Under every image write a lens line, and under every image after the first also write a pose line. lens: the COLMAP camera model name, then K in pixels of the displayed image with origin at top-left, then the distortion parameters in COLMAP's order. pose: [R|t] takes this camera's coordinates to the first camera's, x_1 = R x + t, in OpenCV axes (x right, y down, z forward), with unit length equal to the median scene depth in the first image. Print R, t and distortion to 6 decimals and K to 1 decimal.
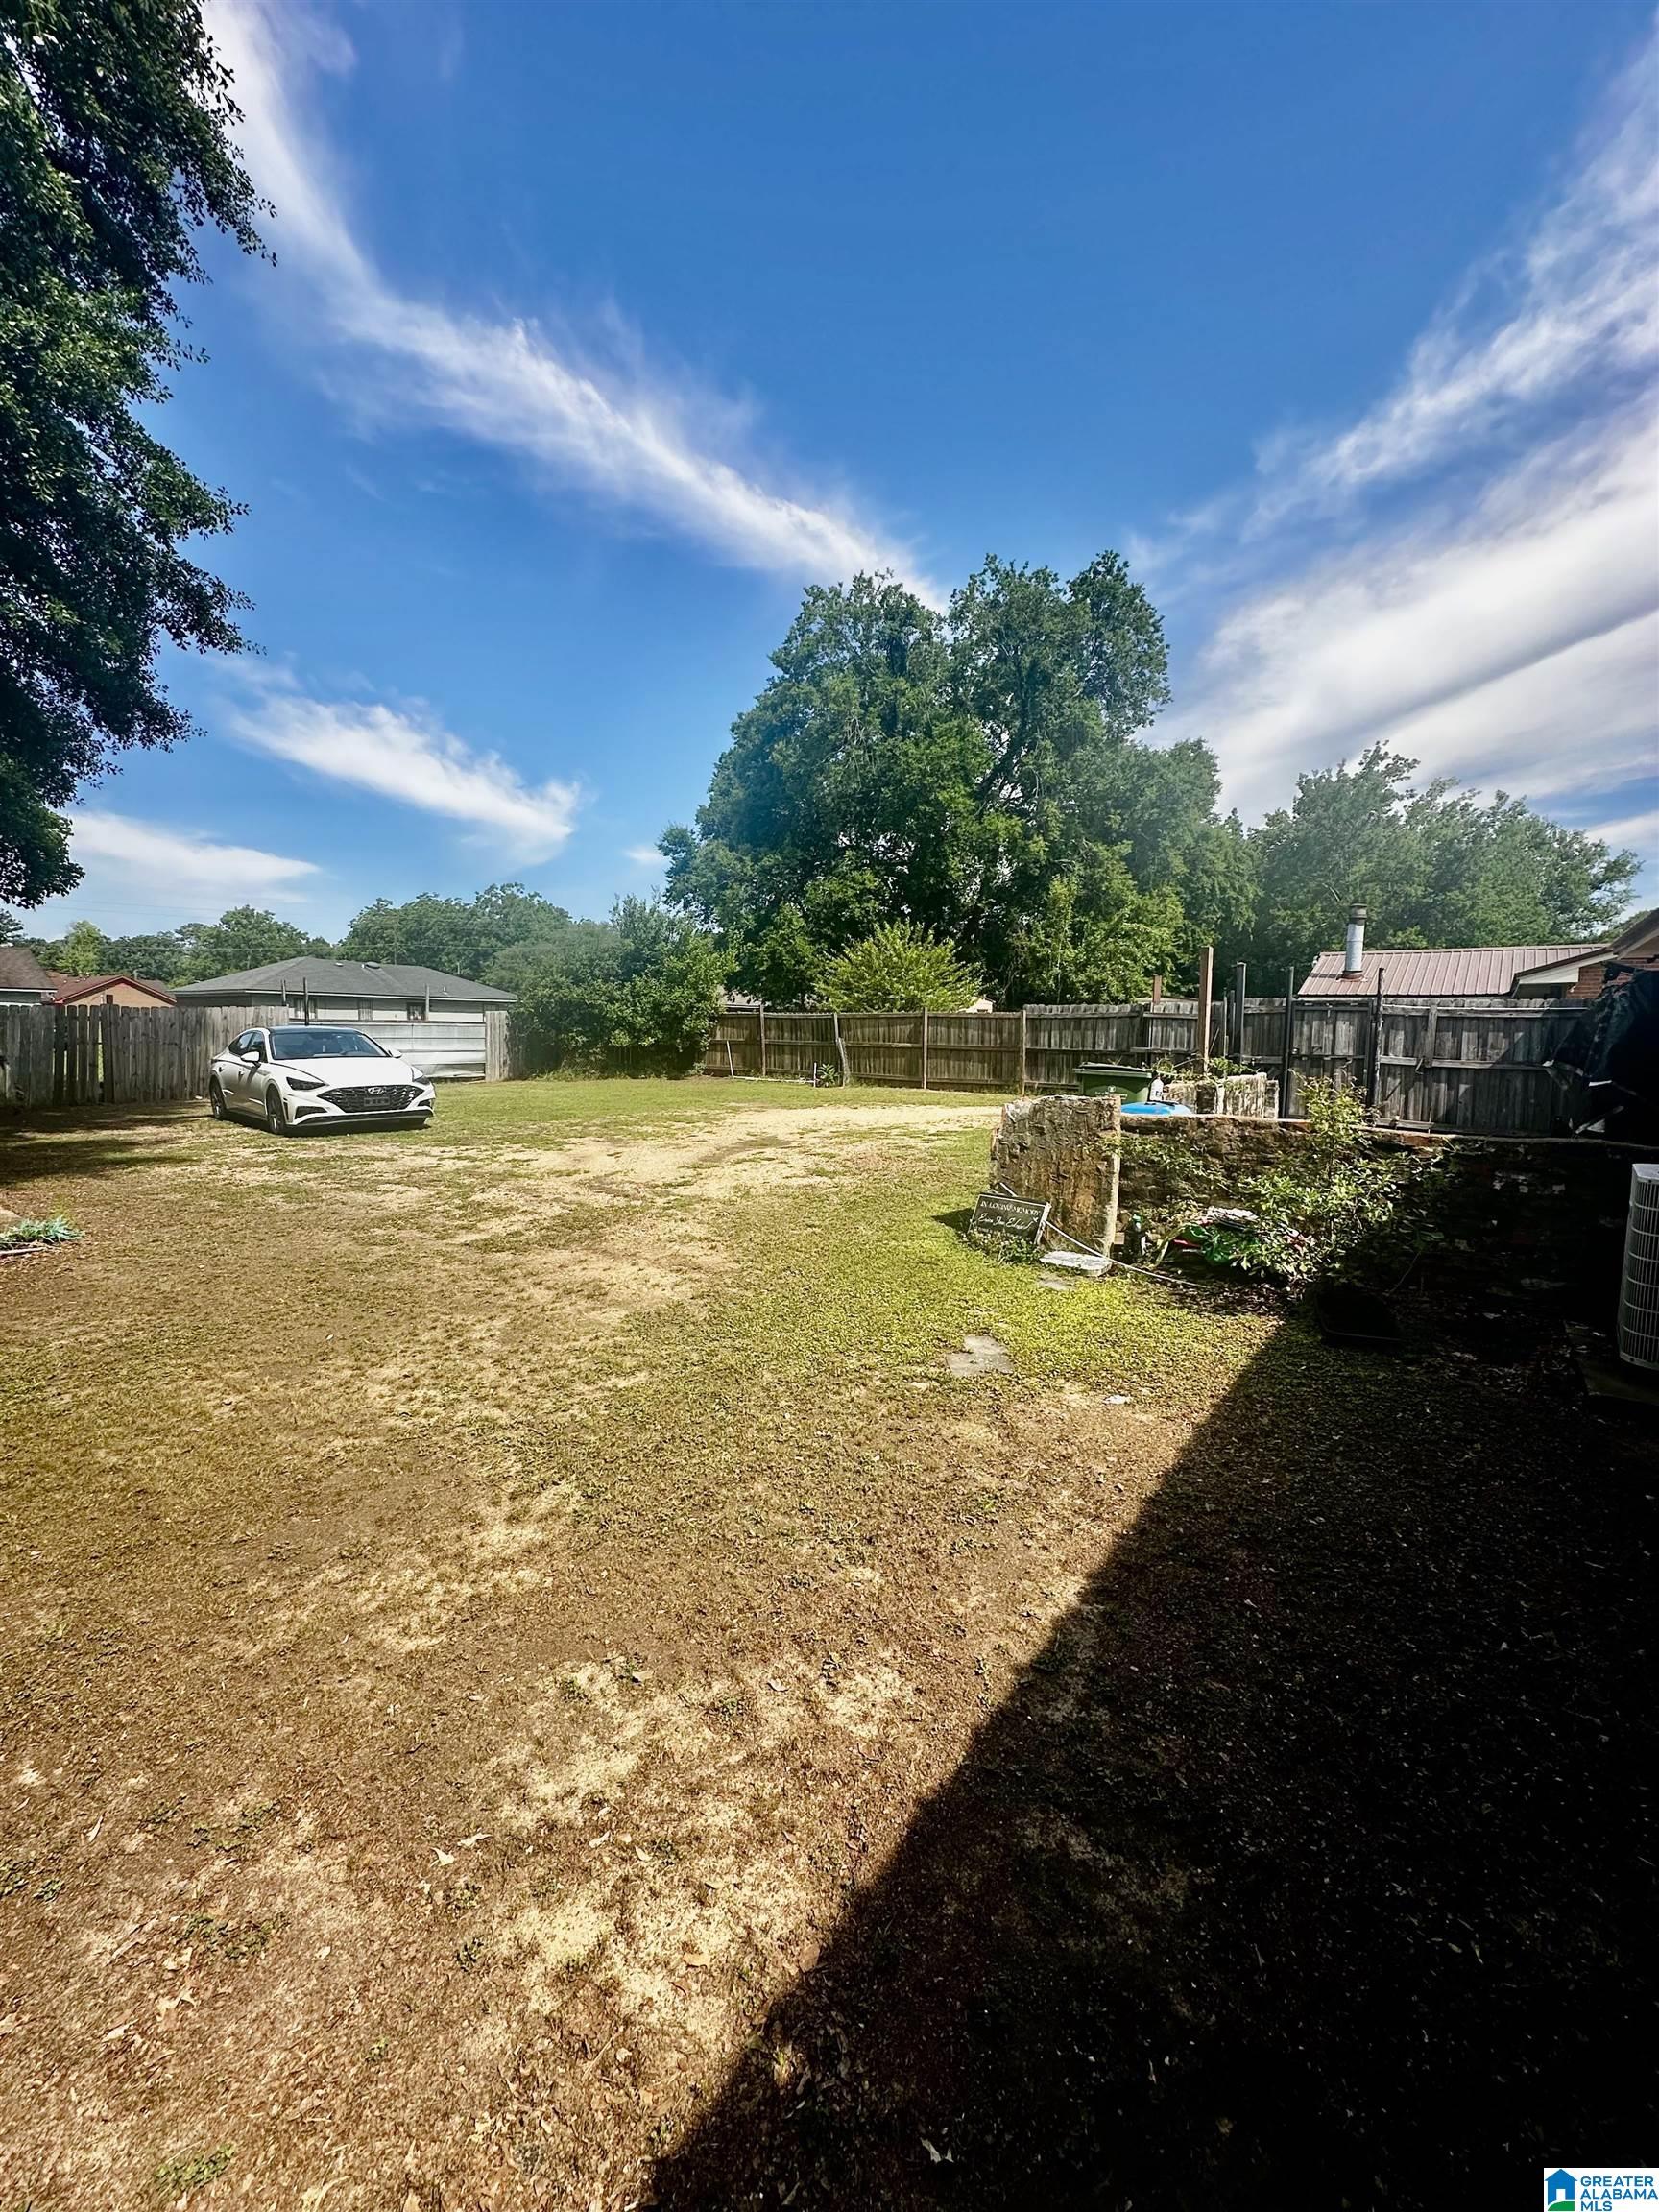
lens RADIAL K [[894.8, 0, 839.4], [0, 894.8, 1125.8], [0, 0, 1]] dist [-0.003790, 0.002145]
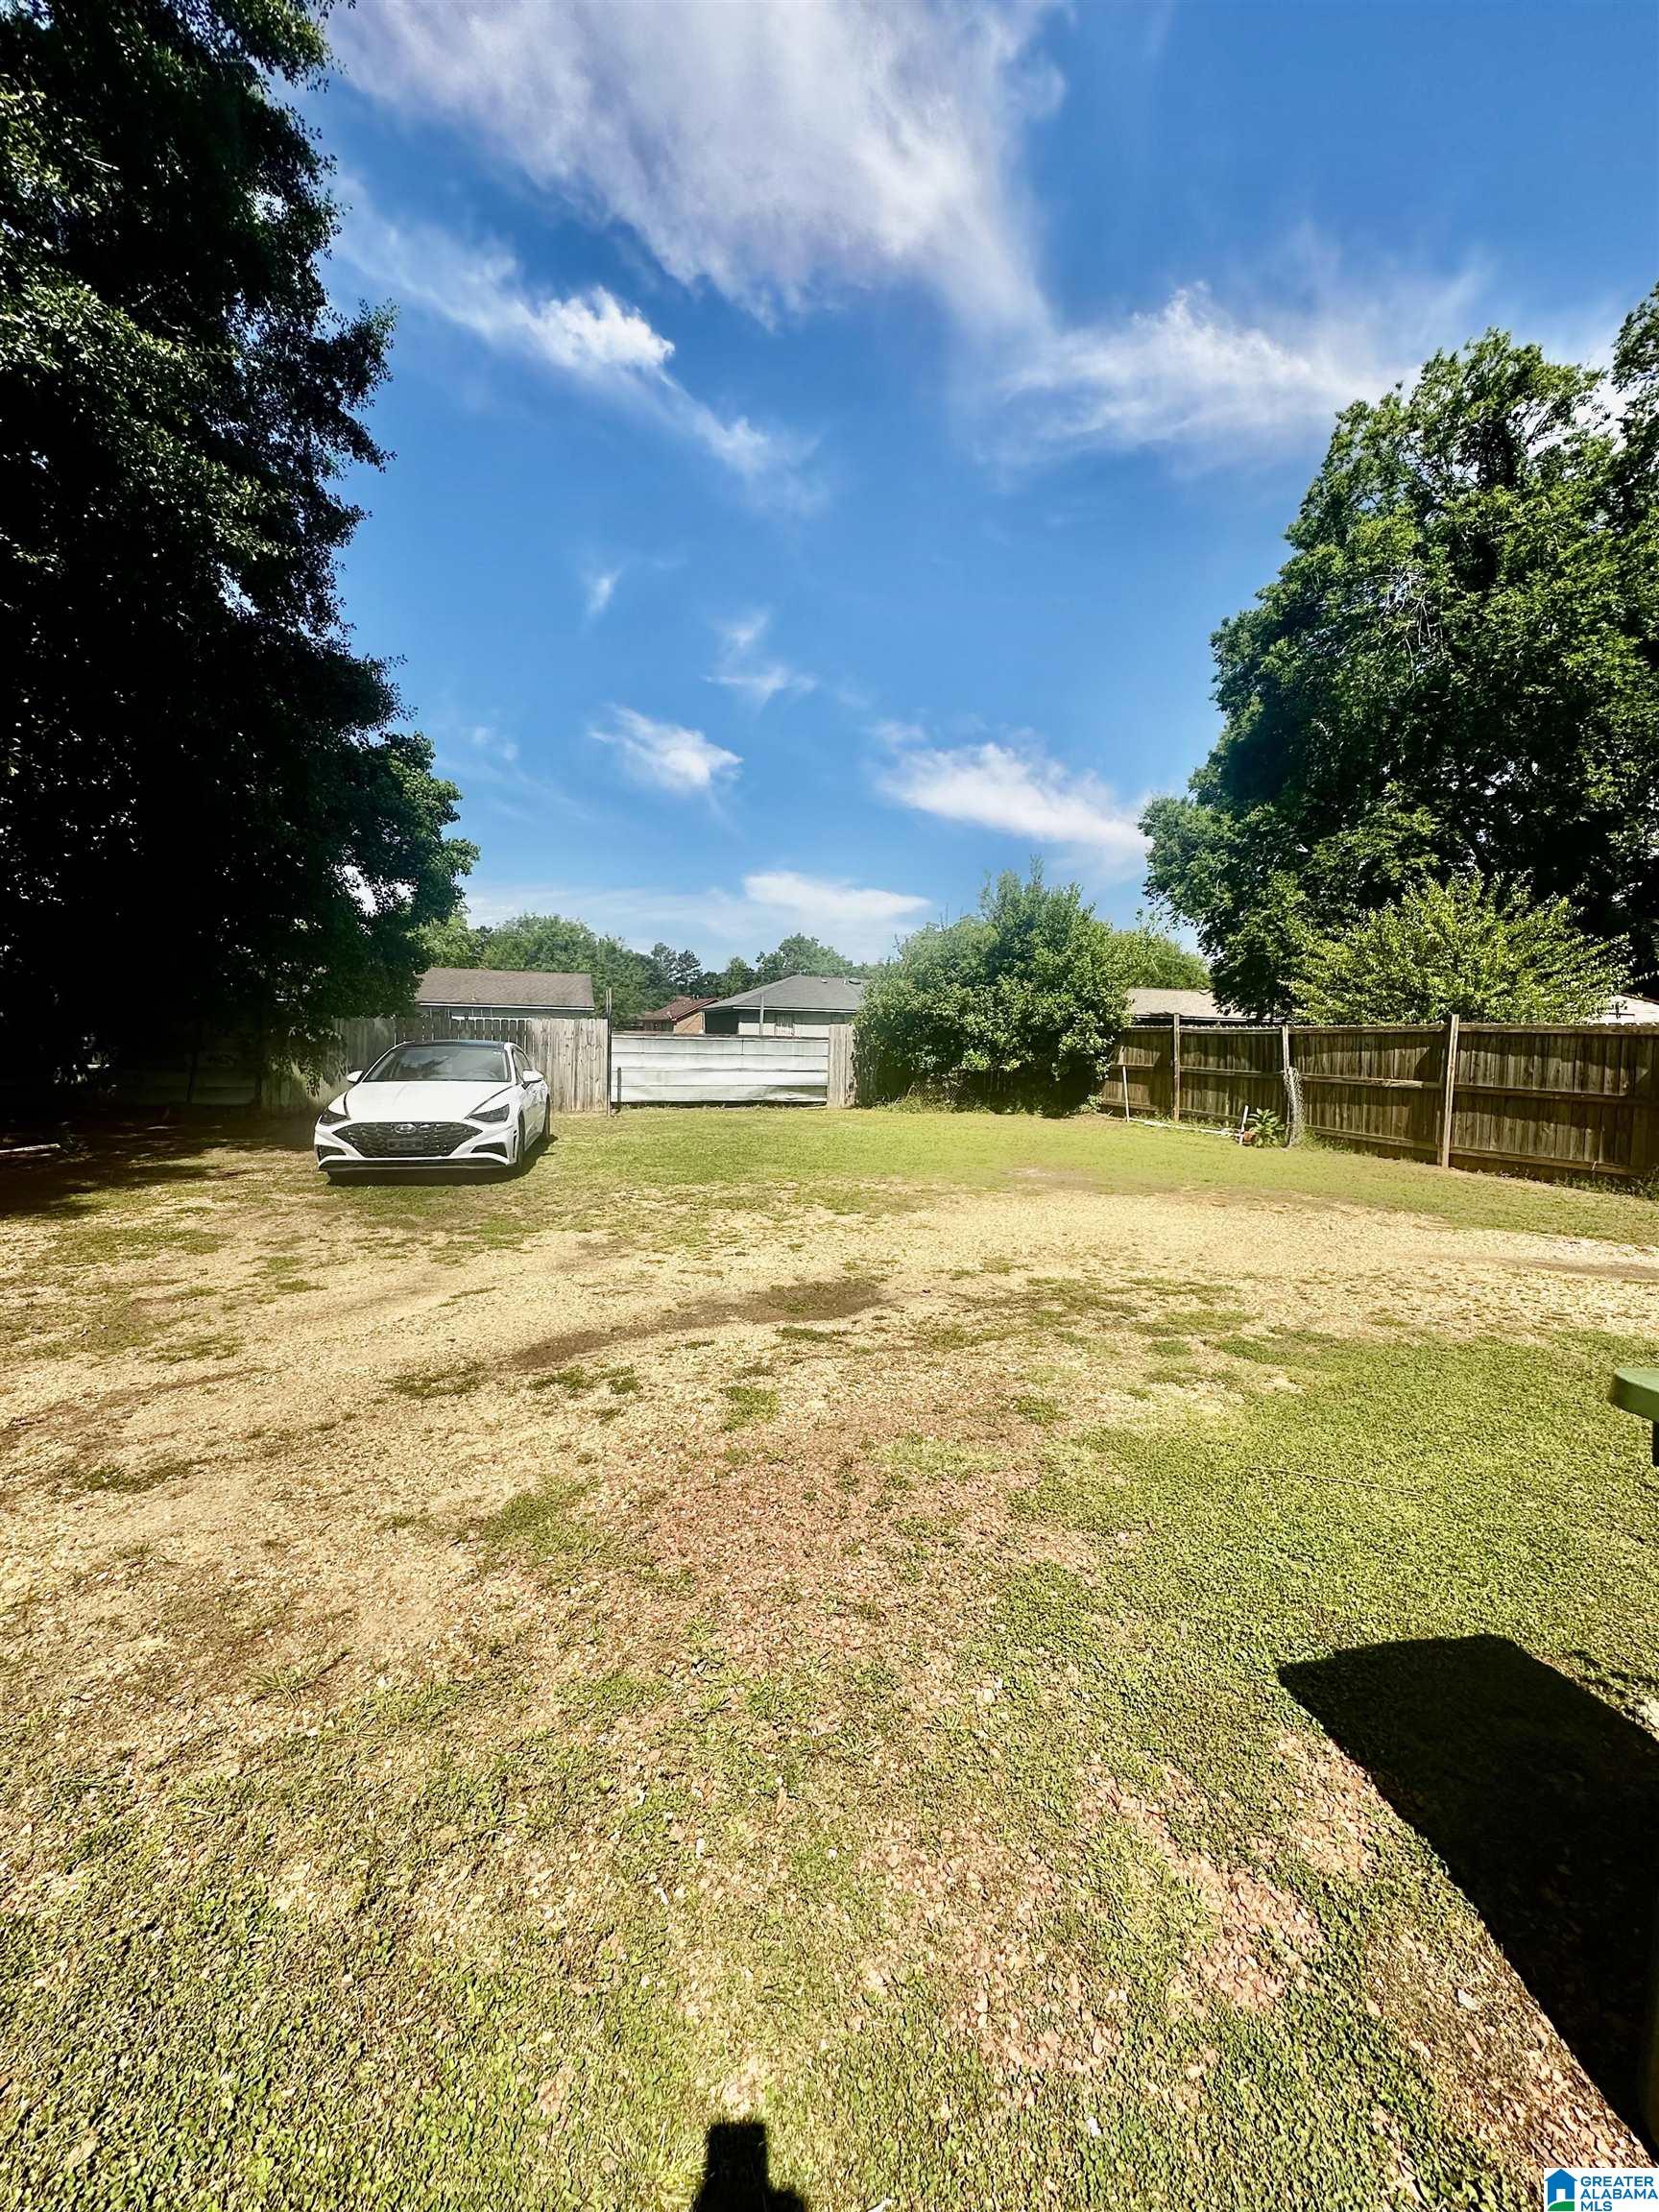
lens RADIAL K [[894.8, 0, 842.1], [0, 894.8, 1103.4], [0, 0, 1]] dist [-0.003790, 0.002145]
pose [[0.807101, 0.051586, -0.588156, 0.108295], [-0.075704, 0.996995, -0.016441, -0.039498], [0.585540, 0.057796, 0.808580, 0.318126]]
